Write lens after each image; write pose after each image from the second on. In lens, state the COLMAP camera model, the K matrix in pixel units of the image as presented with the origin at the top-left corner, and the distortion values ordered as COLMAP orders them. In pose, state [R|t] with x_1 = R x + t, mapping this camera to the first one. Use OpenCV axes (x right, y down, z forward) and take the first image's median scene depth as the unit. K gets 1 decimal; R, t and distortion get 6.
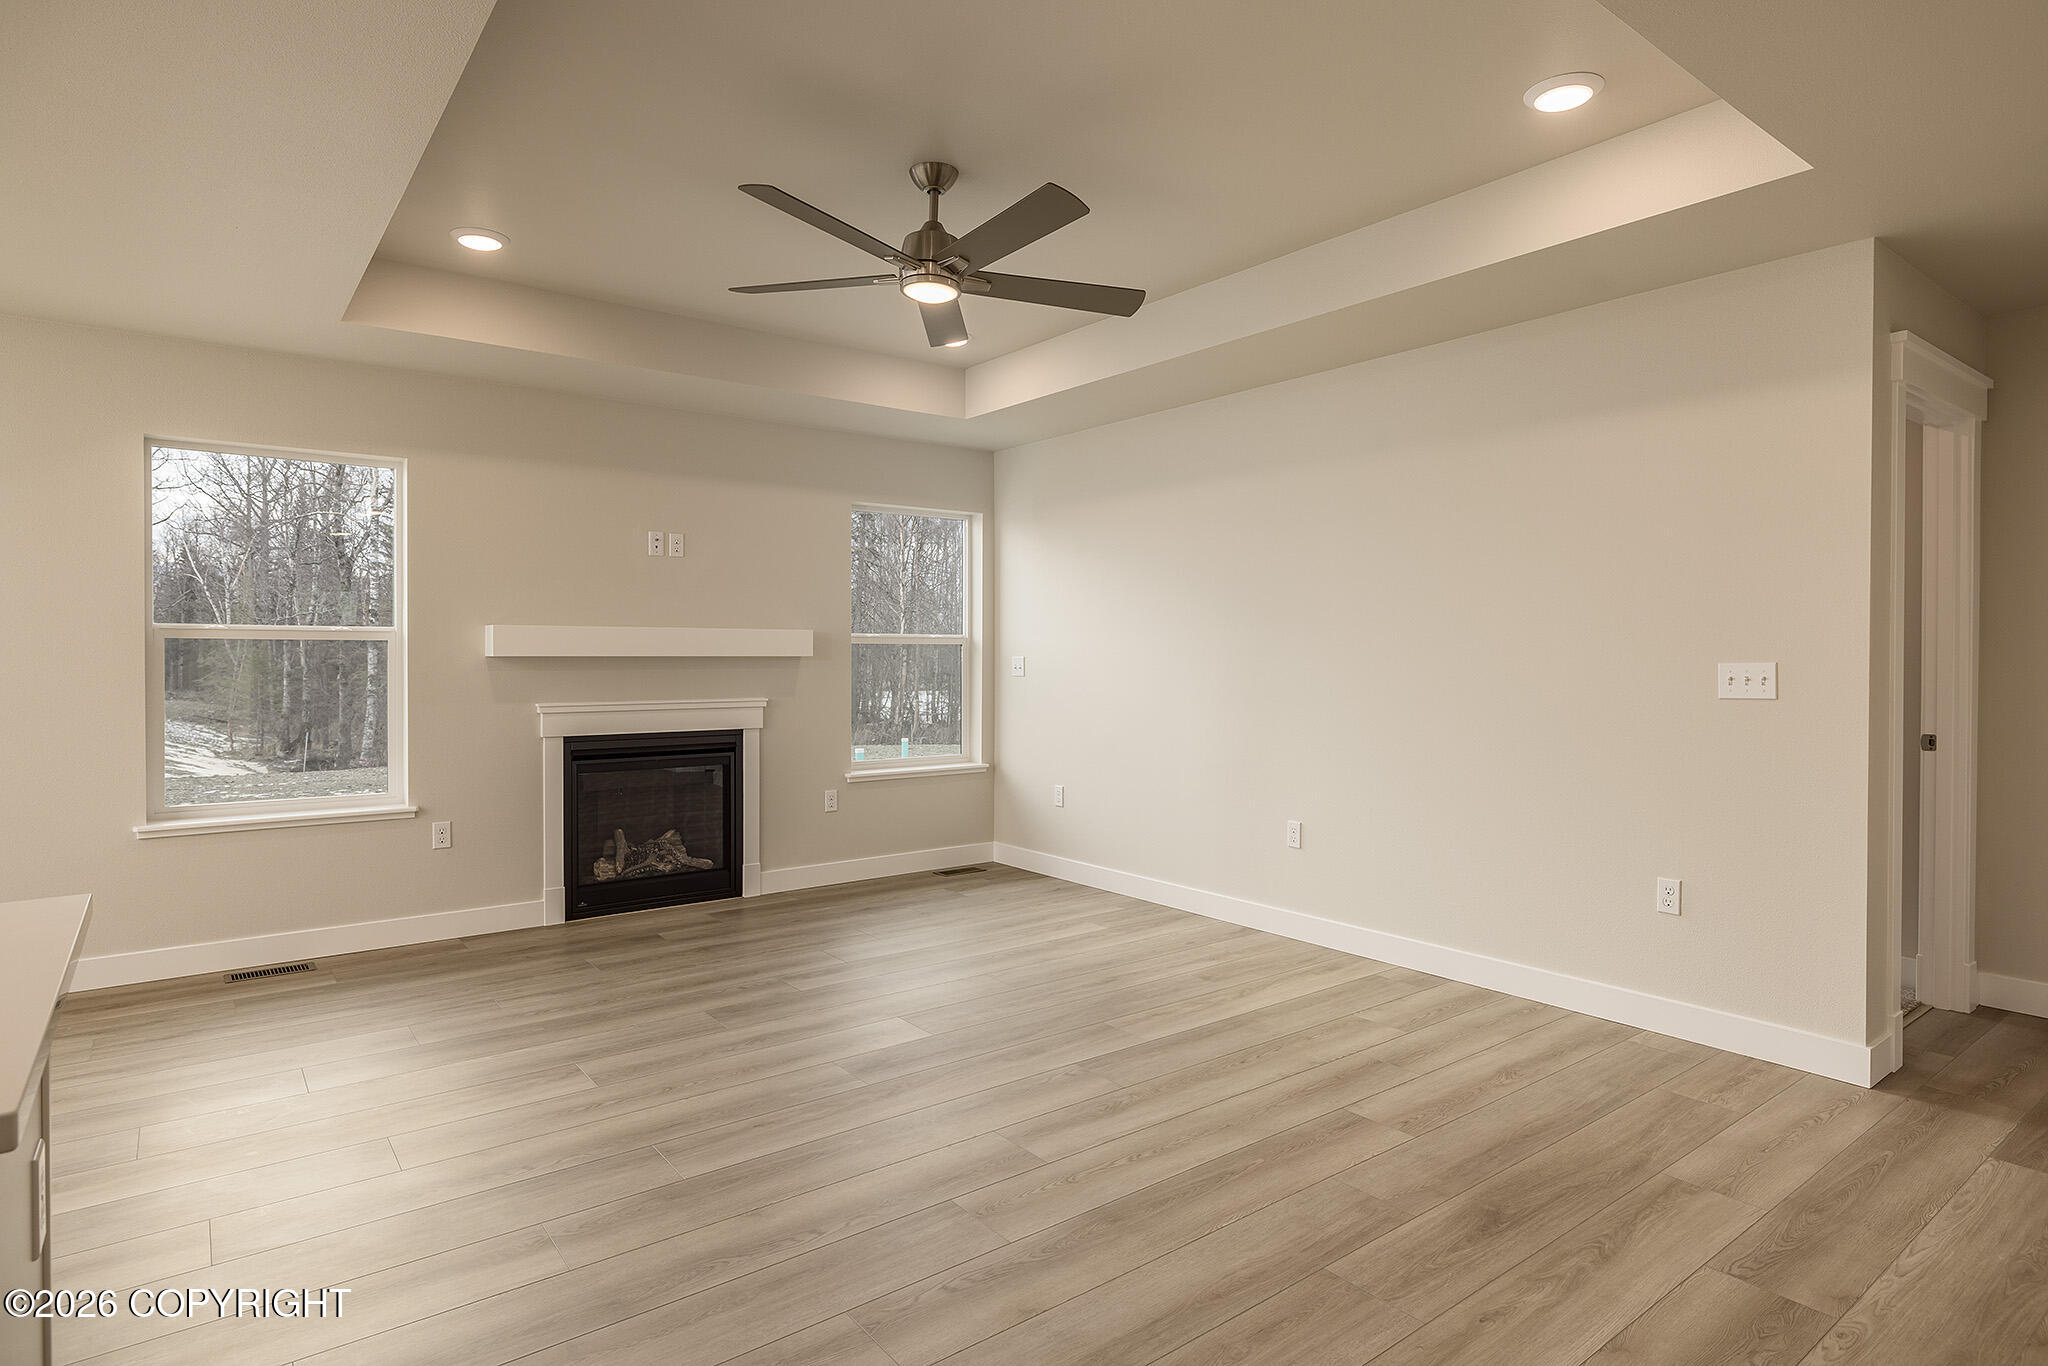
lens RADIAL K [[1089.2, 0, 1029.6], [0, 1089.2, 661.8], [0, 0, 1]] dist [-0.003860, 0.000046]
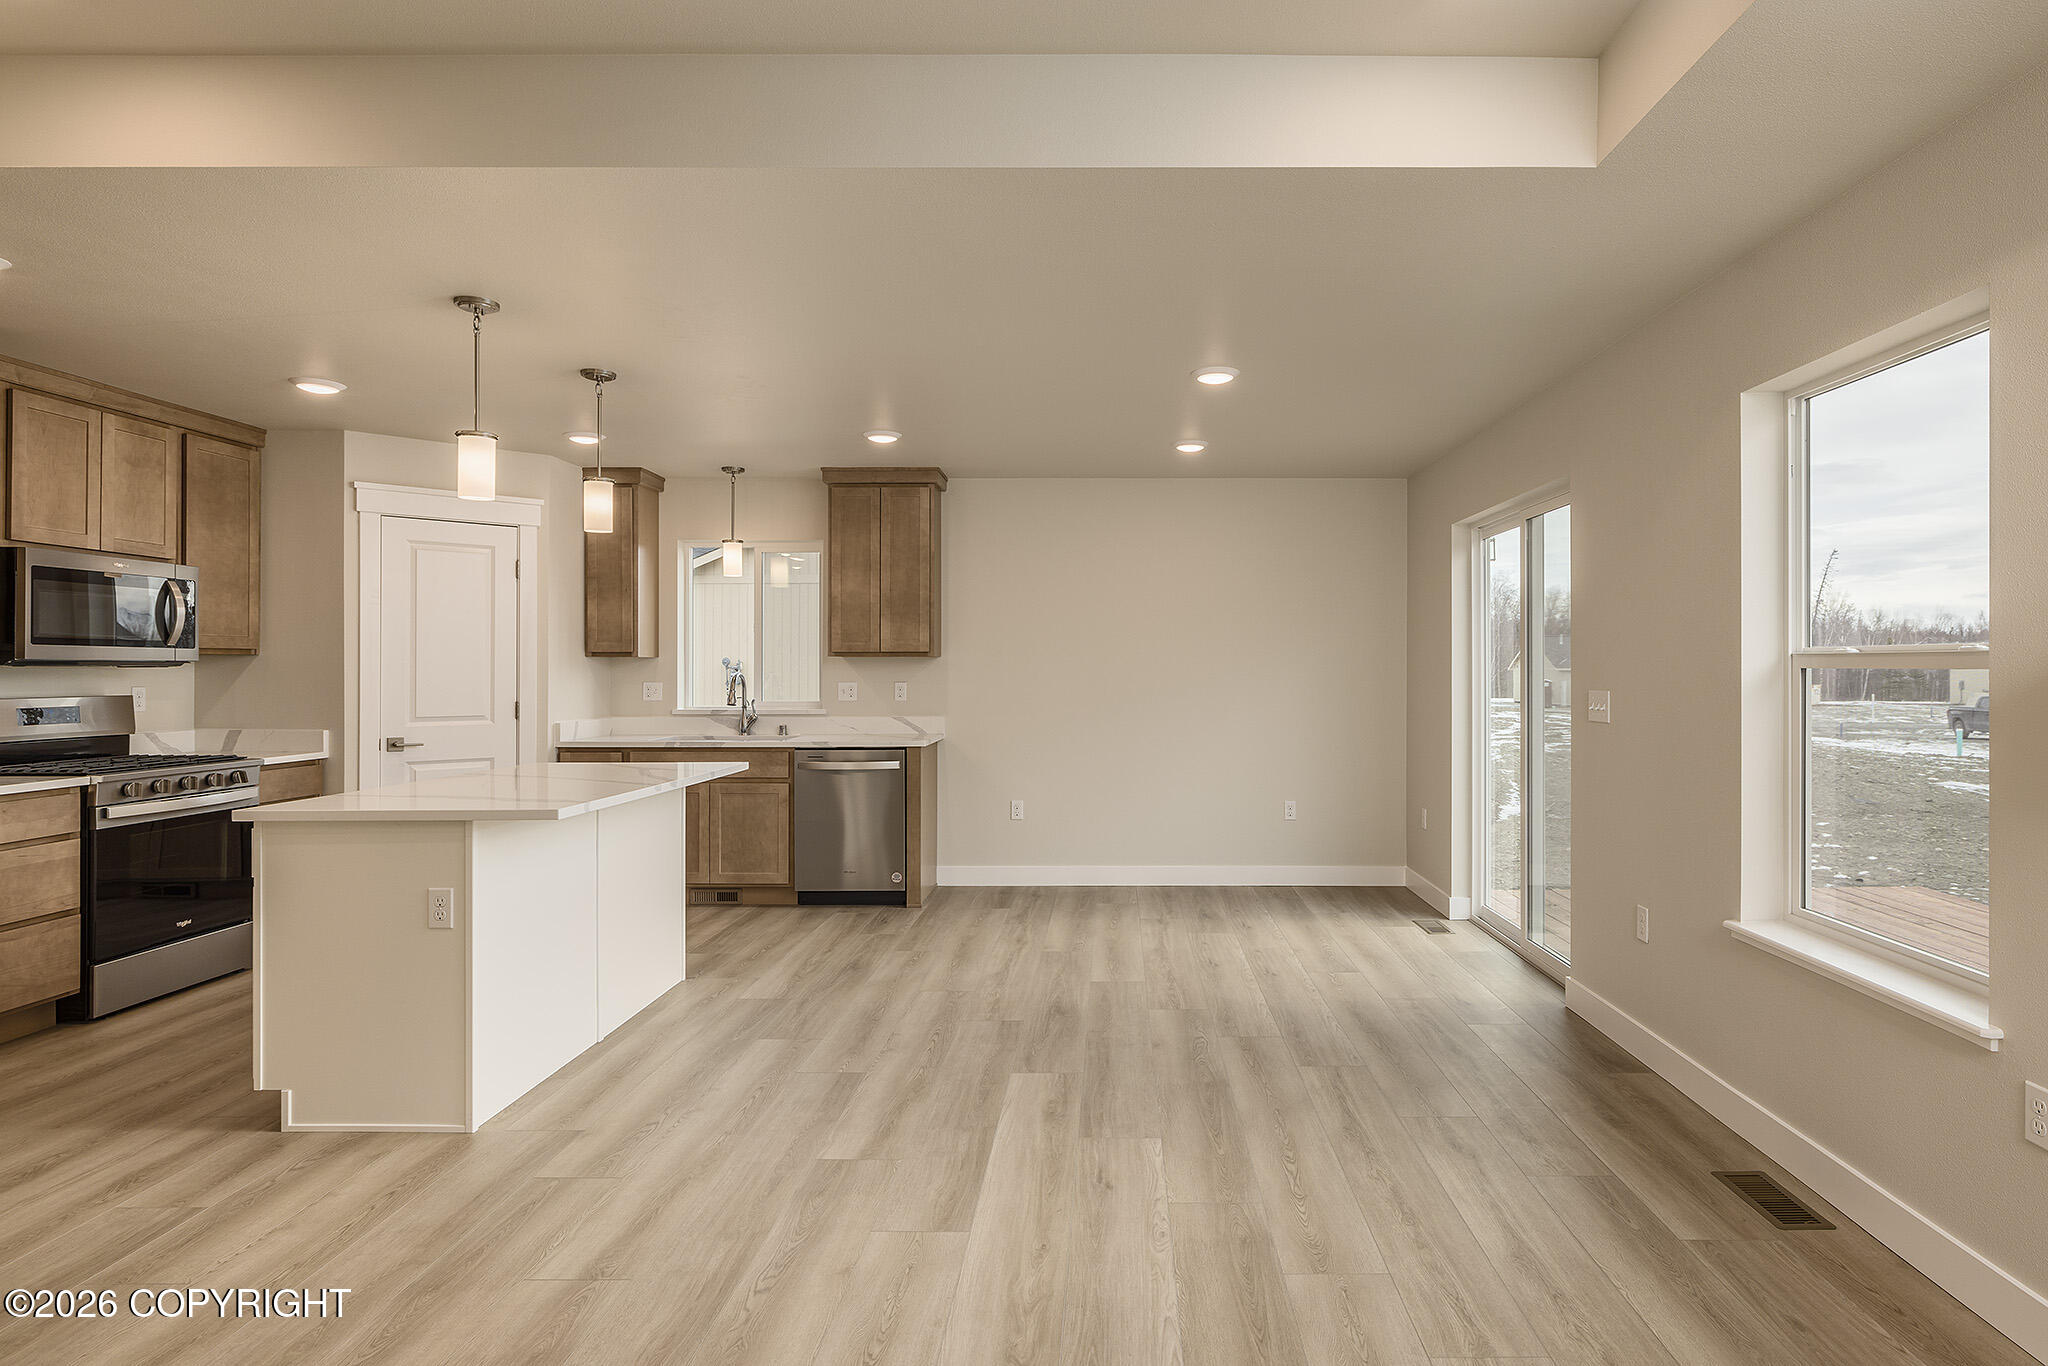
lens RADIAL K [[1094.0, 0, 1114.0], [0, 1094.0, 666.0], [0, 0, 1]] dist [-0.003762, 0.001287]
pose [[-0.611114, -0.004052, -0.791532, 0.029467], [-0.007096, 0.999975, 0.000360, -0.017313], [0.791511, 0.005836, -0.611127, 0.906019]]
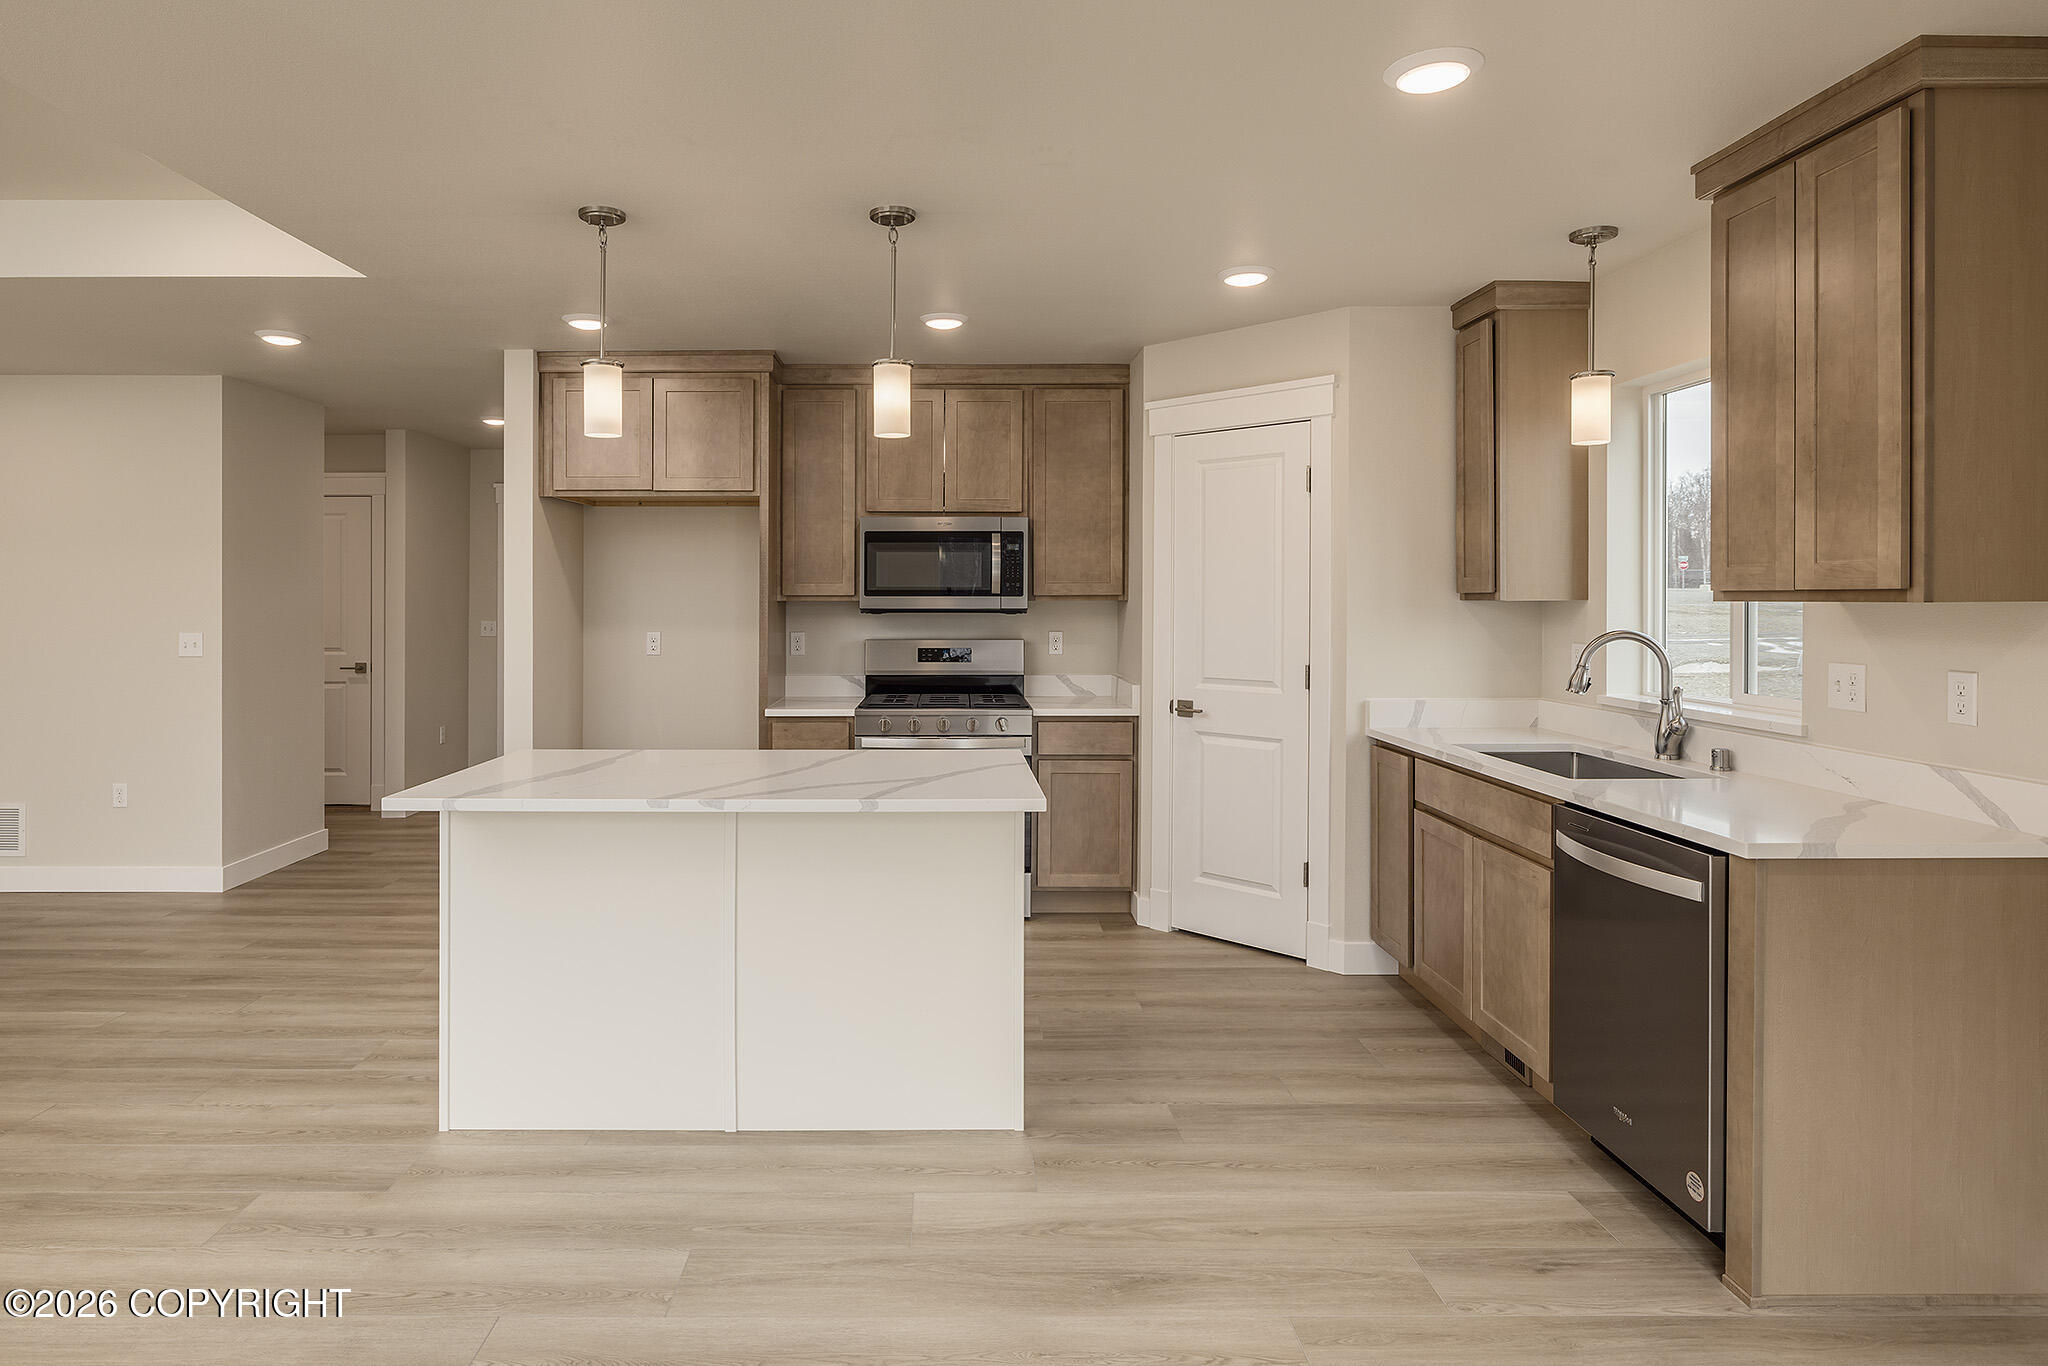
lens RADIAL K [[1152.1, 0, 943.9], [0, 1152.1, 599.5], [0, 0, 1]] dist [-0.003043, -0.000468]
pose [[-0.790377, -0.001718, 0.612618, -0.799158], [0.005212, 0.999941, 0.009528, -0.033673], [-0.612598, 0.010724, -0.790322, 0.563004]]
